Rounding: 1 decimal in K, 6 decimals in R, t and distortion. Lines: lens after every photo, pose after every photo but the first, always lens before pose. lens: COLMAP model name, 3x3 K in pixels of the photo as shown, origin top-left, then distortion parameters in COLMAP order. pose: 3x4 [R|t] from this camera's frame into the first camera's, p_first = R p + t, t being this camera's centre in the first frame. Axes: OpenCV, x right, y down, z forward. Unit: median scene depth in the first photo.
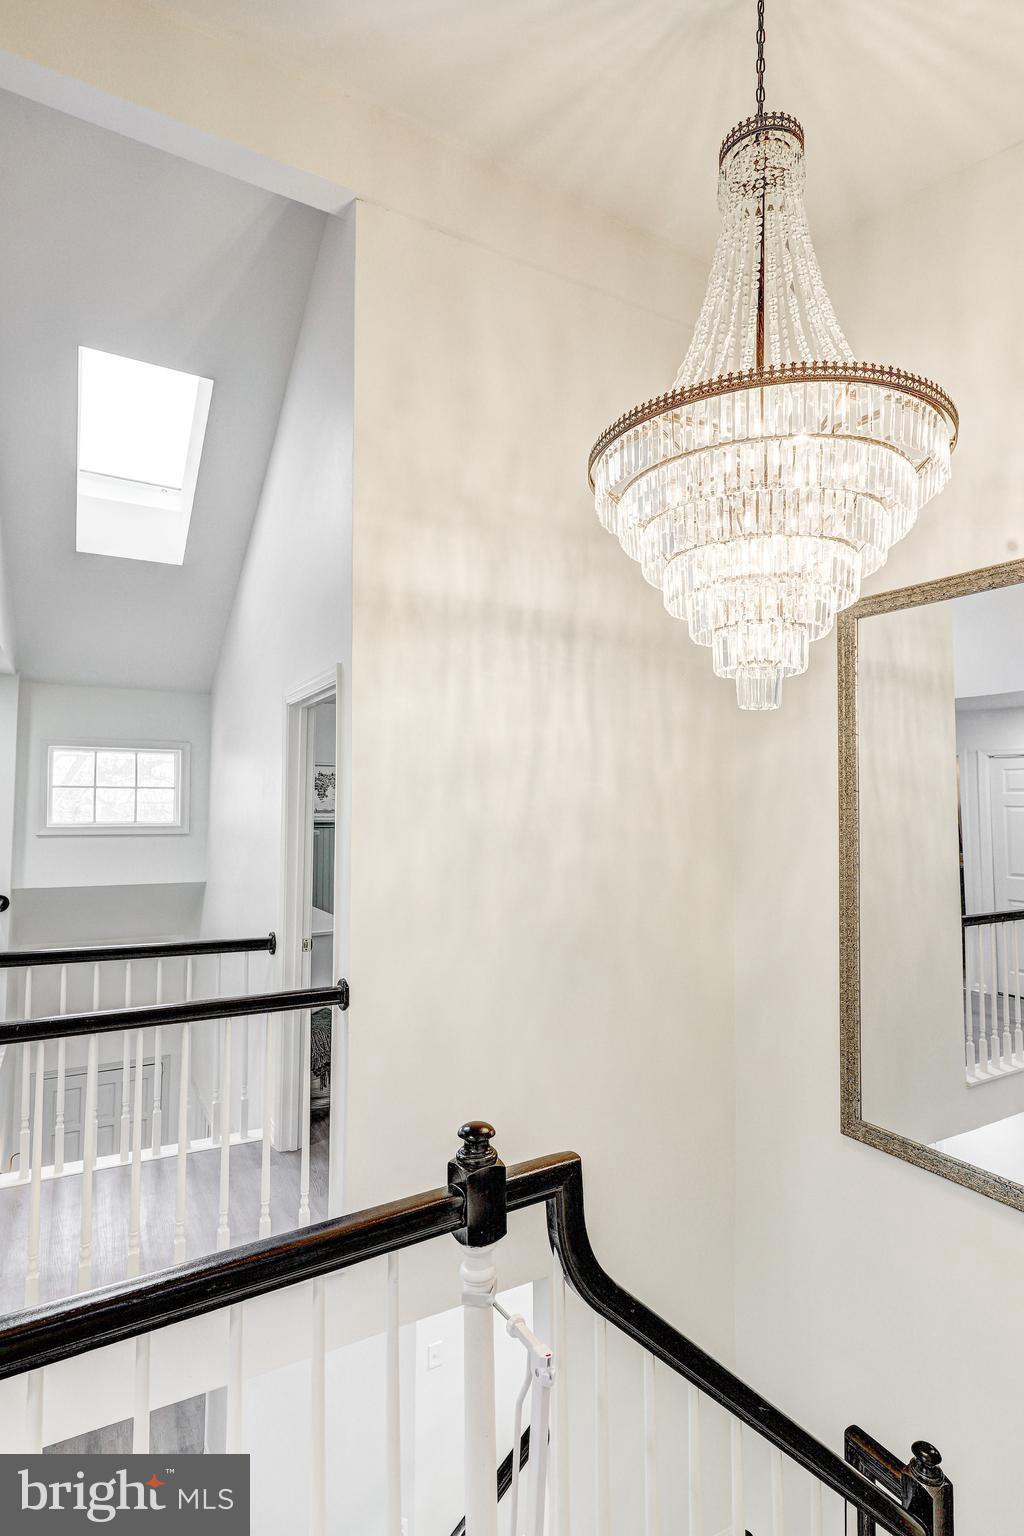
lens RADIAL K [[769.8, 0, 512.0], [0, 769.8, 768.0], [0, 0, 1]] dist [0.000174, 0.002081]
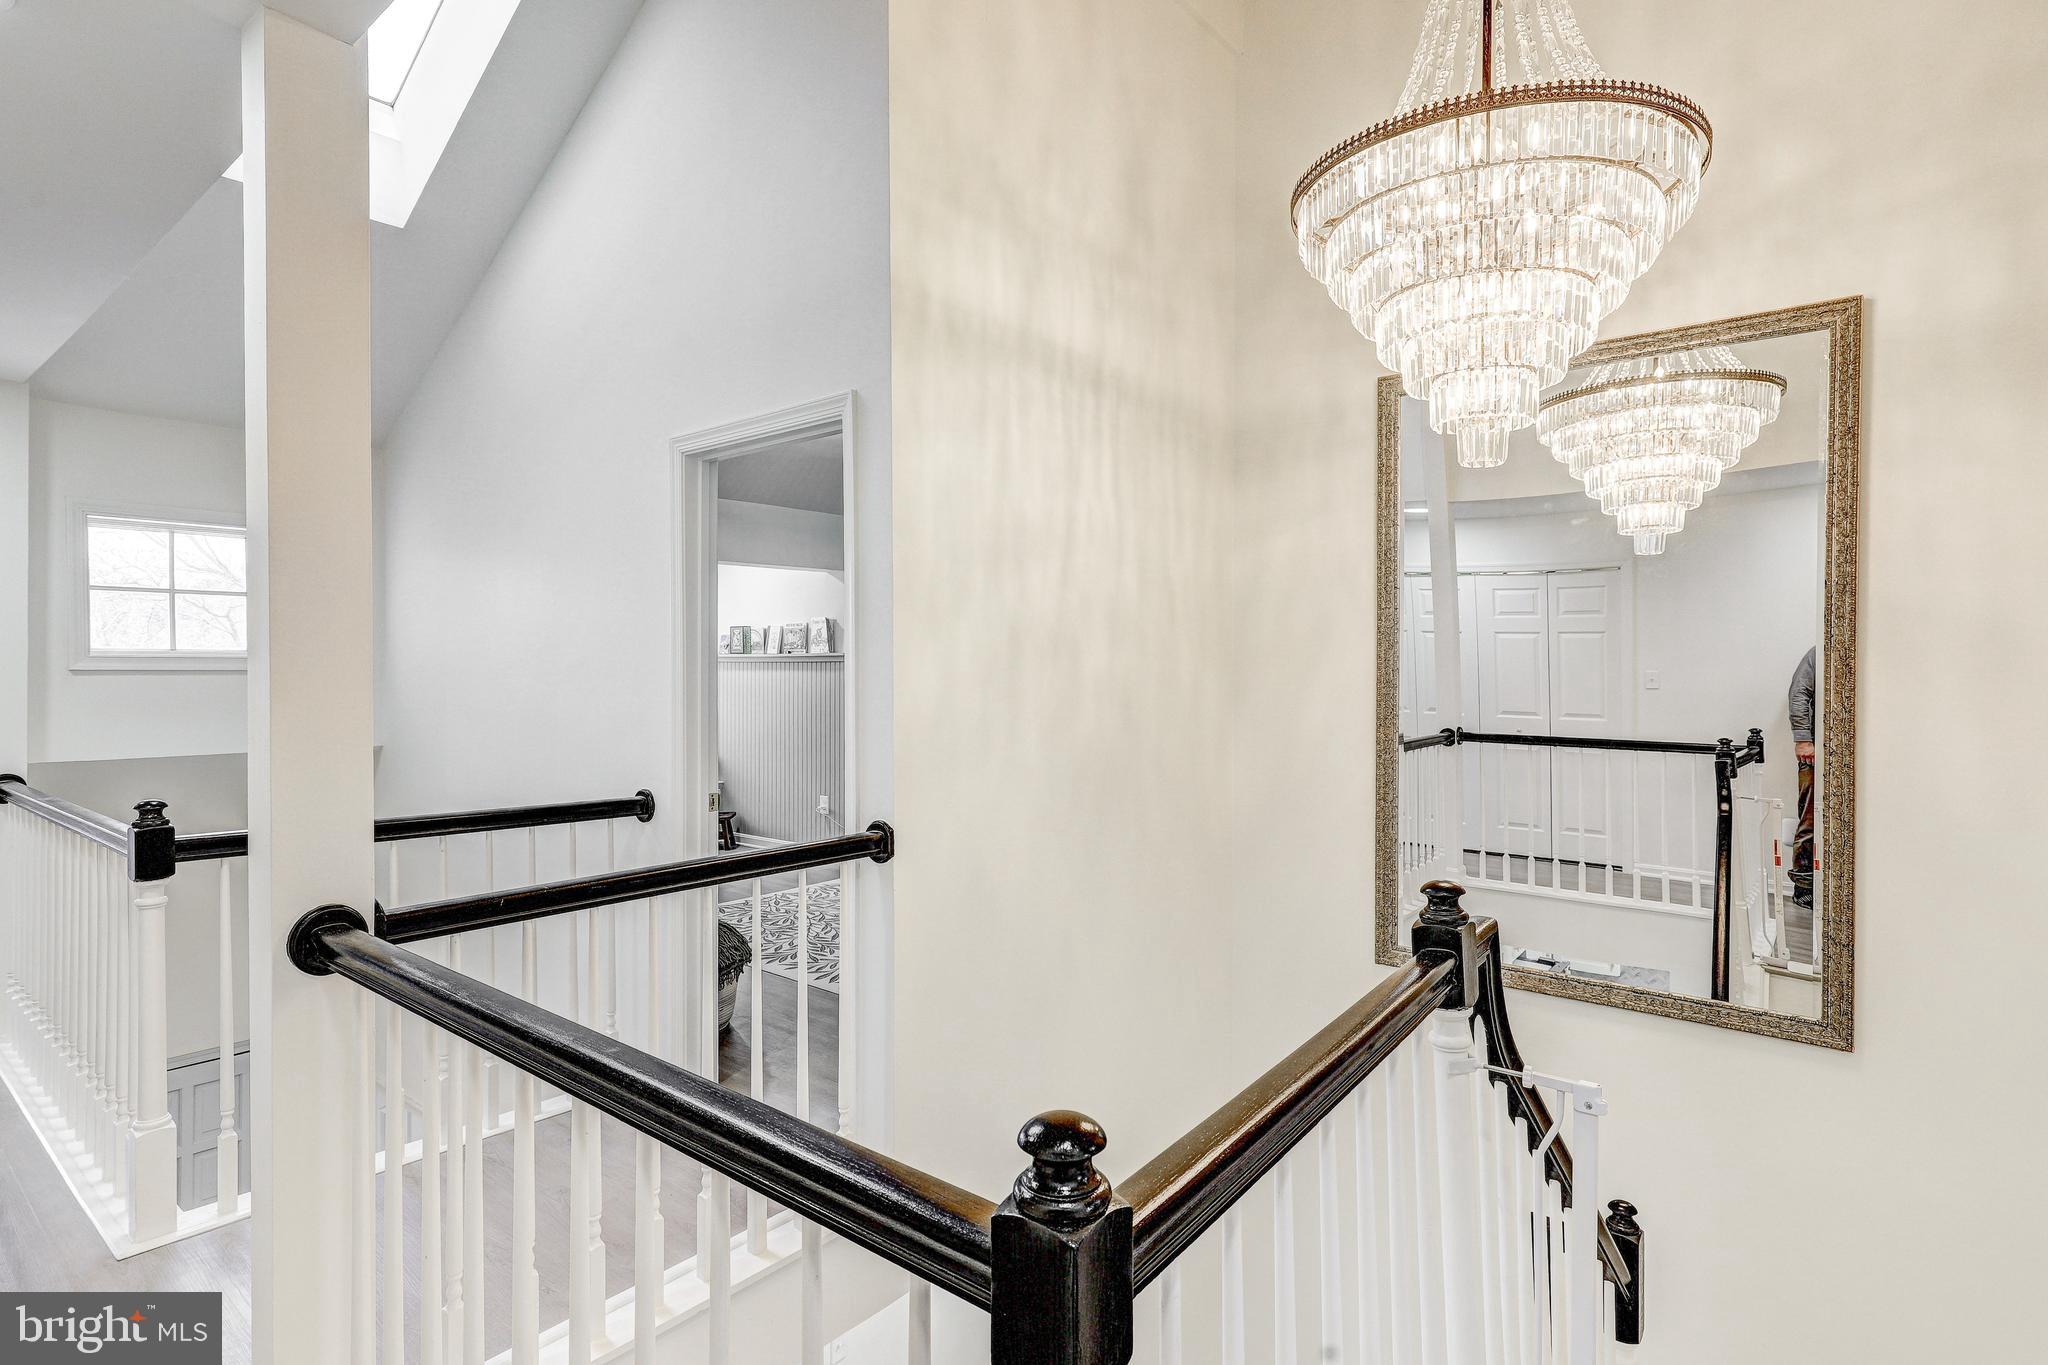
lens RADIAL K [[1026.4, 0, 1027.2], [0, 1026.4, 660.1], [0, 0, 1]] dist [0.000174, 0.002081]
pose [[0.927130, -0.004664, 0.374711, -0.403956], [-0.010172, 0.999241, 0.037606, 0.072628], [-0.374602, -0.038677, 0.926379, 0.040661]]
